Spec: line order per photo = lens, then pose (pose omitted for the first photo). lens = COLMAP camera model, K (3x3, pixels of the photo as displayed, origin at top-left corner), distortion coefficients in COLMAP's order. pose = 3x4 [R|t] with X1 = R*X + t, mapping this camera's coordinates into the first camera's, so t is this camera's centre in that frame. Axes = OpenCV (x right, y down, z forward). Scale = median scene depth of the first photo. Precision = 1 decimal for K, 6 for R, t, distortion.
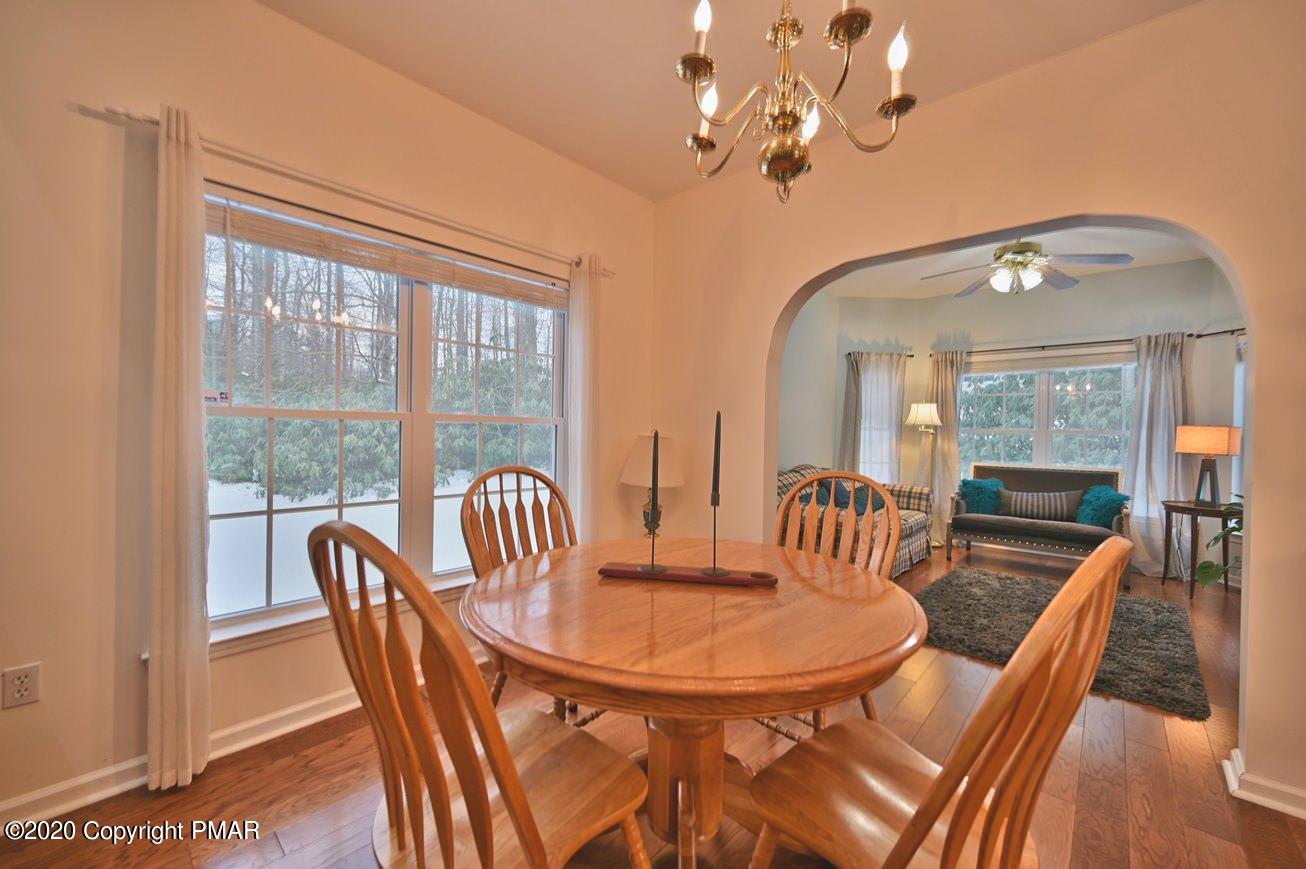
lens RADIAL K [[515.4, 0, 657.9], [0, 515.4, 429.4], [0, 0, 1]] dist [-0.001470, 0.000126]
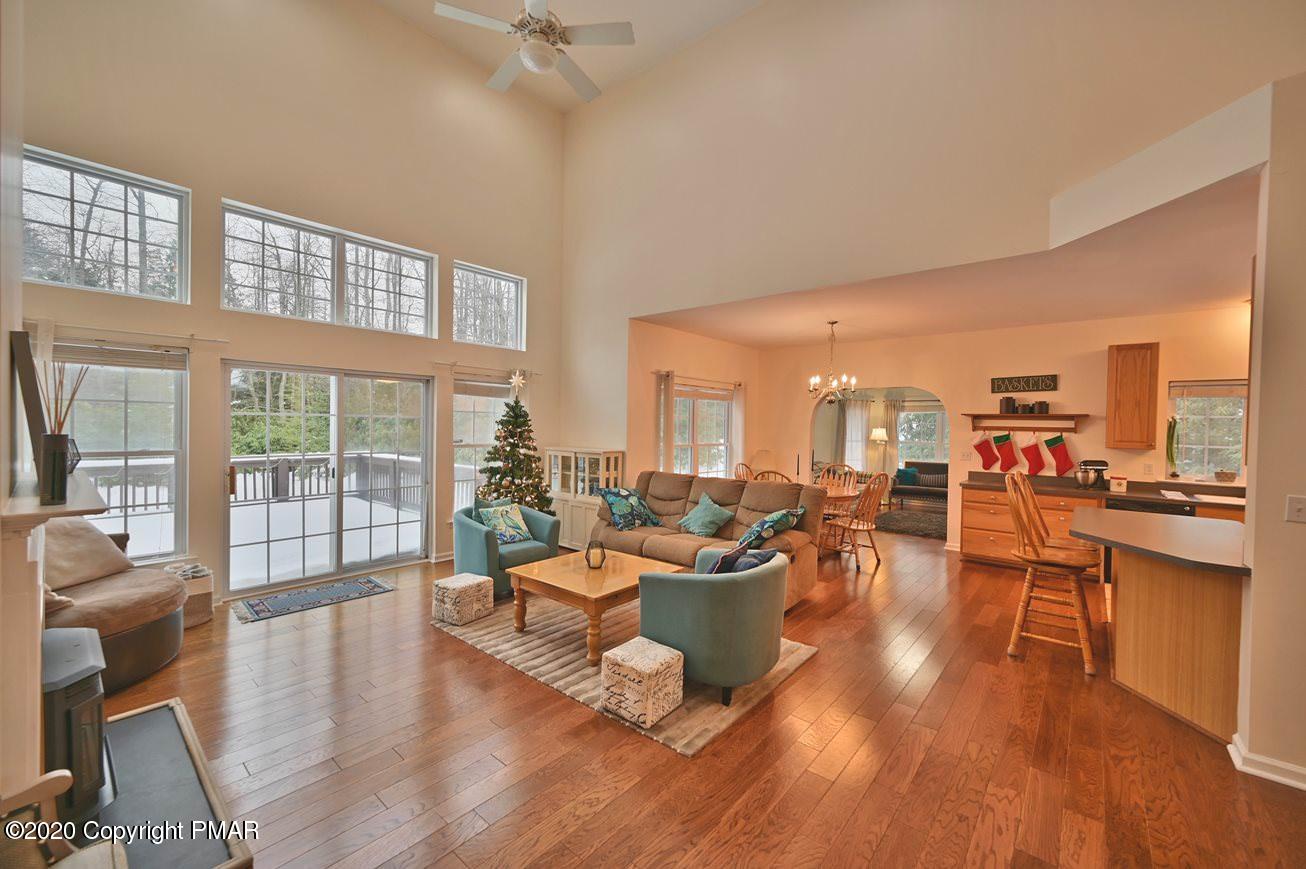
lens RADIAL K [[515.4, 0, 653.2], [0, 515.4, 432.0], [0, 0, 1]] dist [-0.001470, 0.000126]
pose [[0.999813, -0.004537, 0.018822, -0.390462], [0.004355, 0.999944, 0.009685, -0.066945], [-0.018865, -0.009601, 0.999776, -0.980282]]
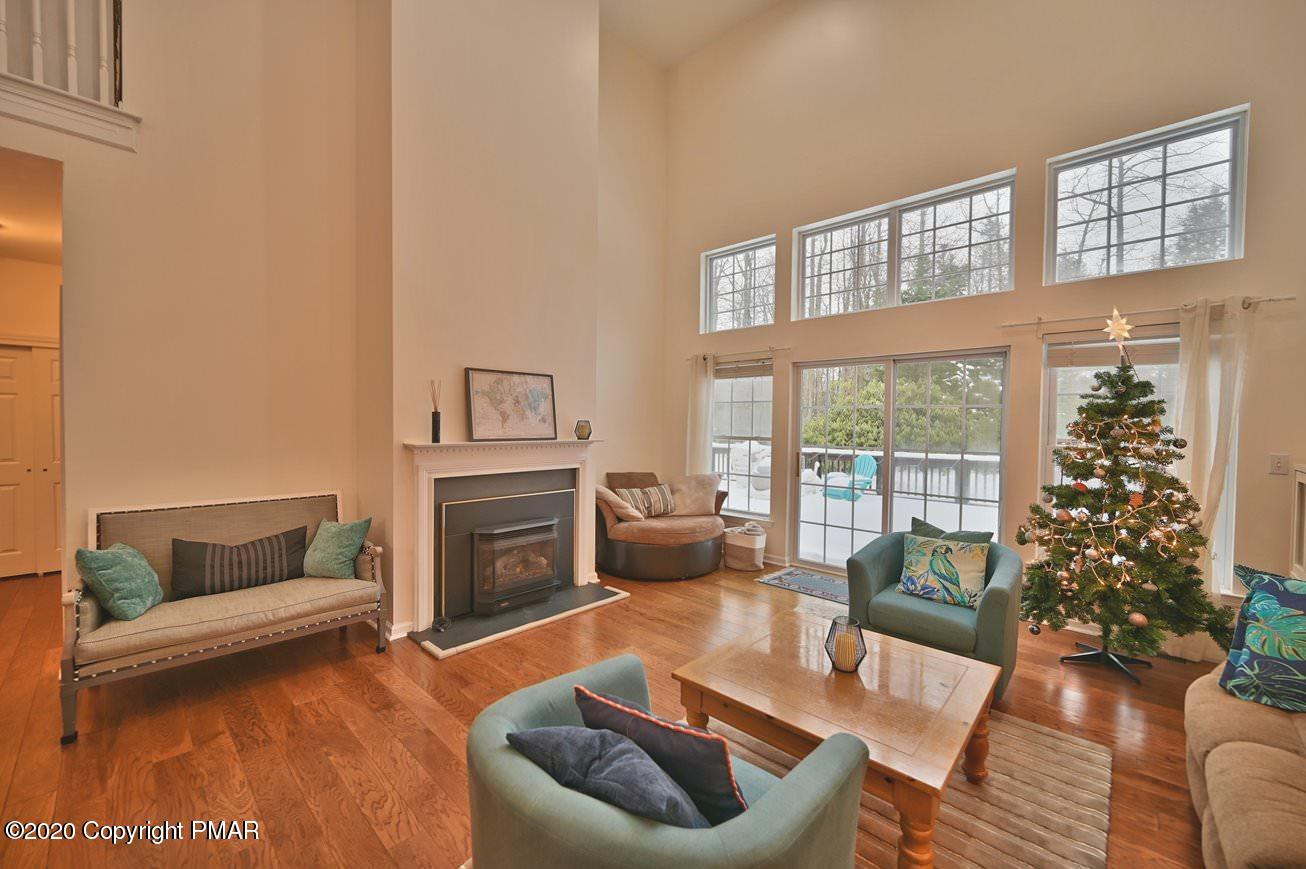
lens RADIAL K [[515.4, 0, 656.9], [0, 515.4, 433.6], [0, 0, 1]] dist [-0.001470, 0.000126]
pose [[-0.023134, 0.001431, -0.999731, -0.044806], [-0.014930, 0.999887, 0.001776, -0.039542], [0.999621, 0.014967, -0.023110, -0.337826]]
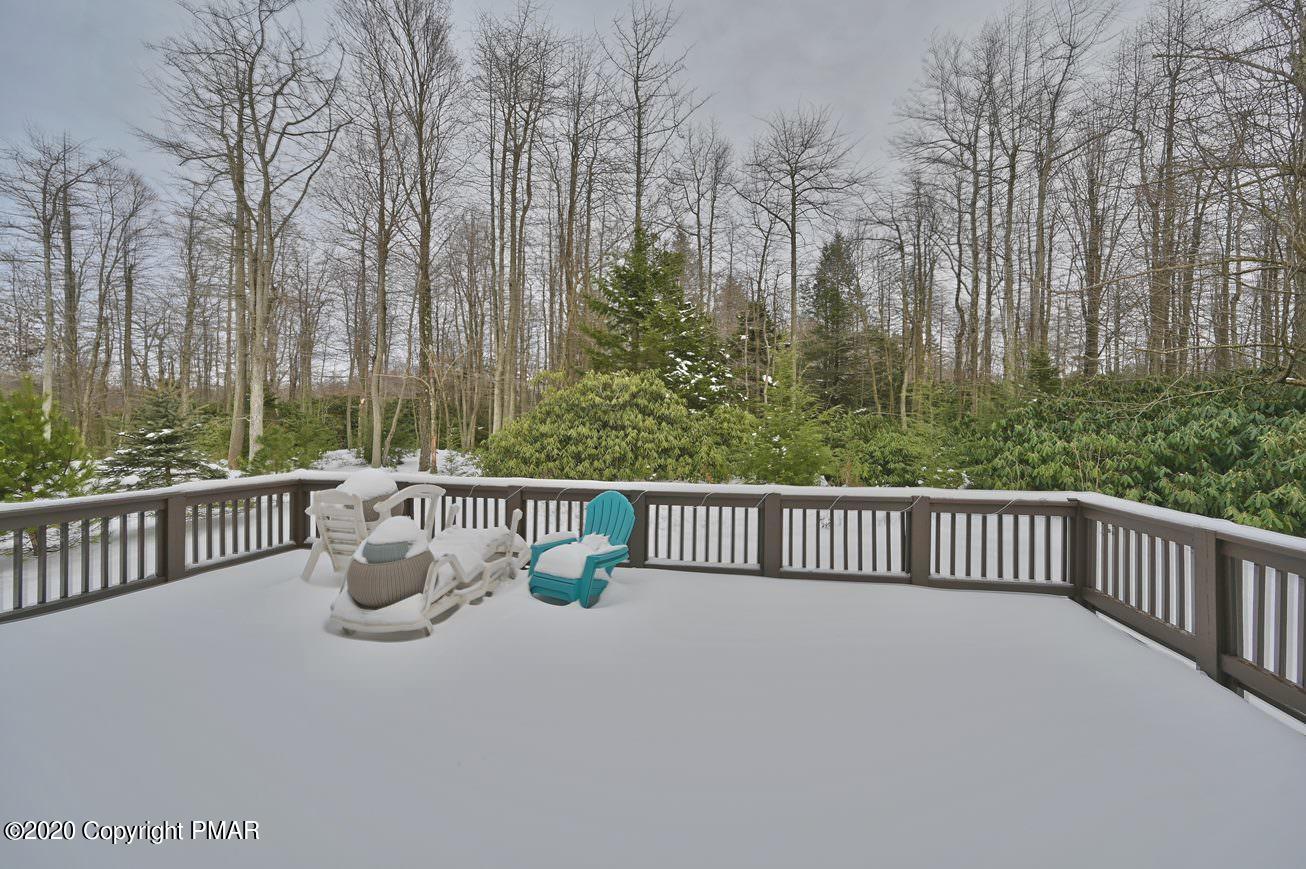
lens RADIAL K [[515.4, 0, 664.3], [0, 515.4, 440.2], [0, 0, 1]] dist [-0.001470, 0.000126]
pose [[0.519226, 0.008407, -0.854596, -1.097389], [-0.001215, 0.999958, 0.009099, -0.075172], [0.854636, -0.003686, 0.519214, -0.023871]]
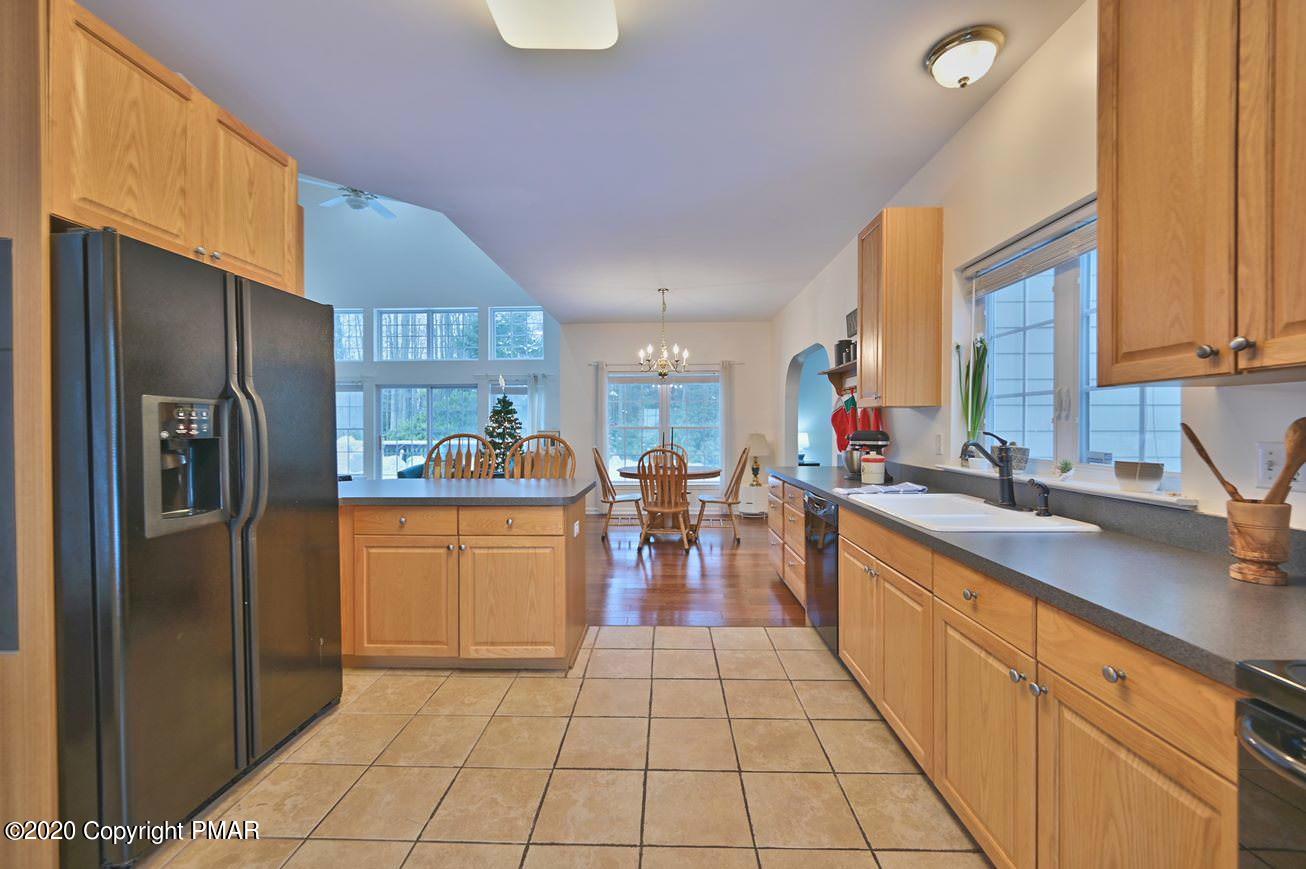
lens RADIAL K [[515.4, 0, 651.6], [0, 515.4, 432.2], [0, 0, 1]] dist [-0.001470, 0.000126]
pose [[0.642279, -0.016710, -0.766289, 0.946523], [0.015369, 0.999842, -0.008921, 0.015779], [0.766317, -0.006047, 0.642435, -0.517087]]
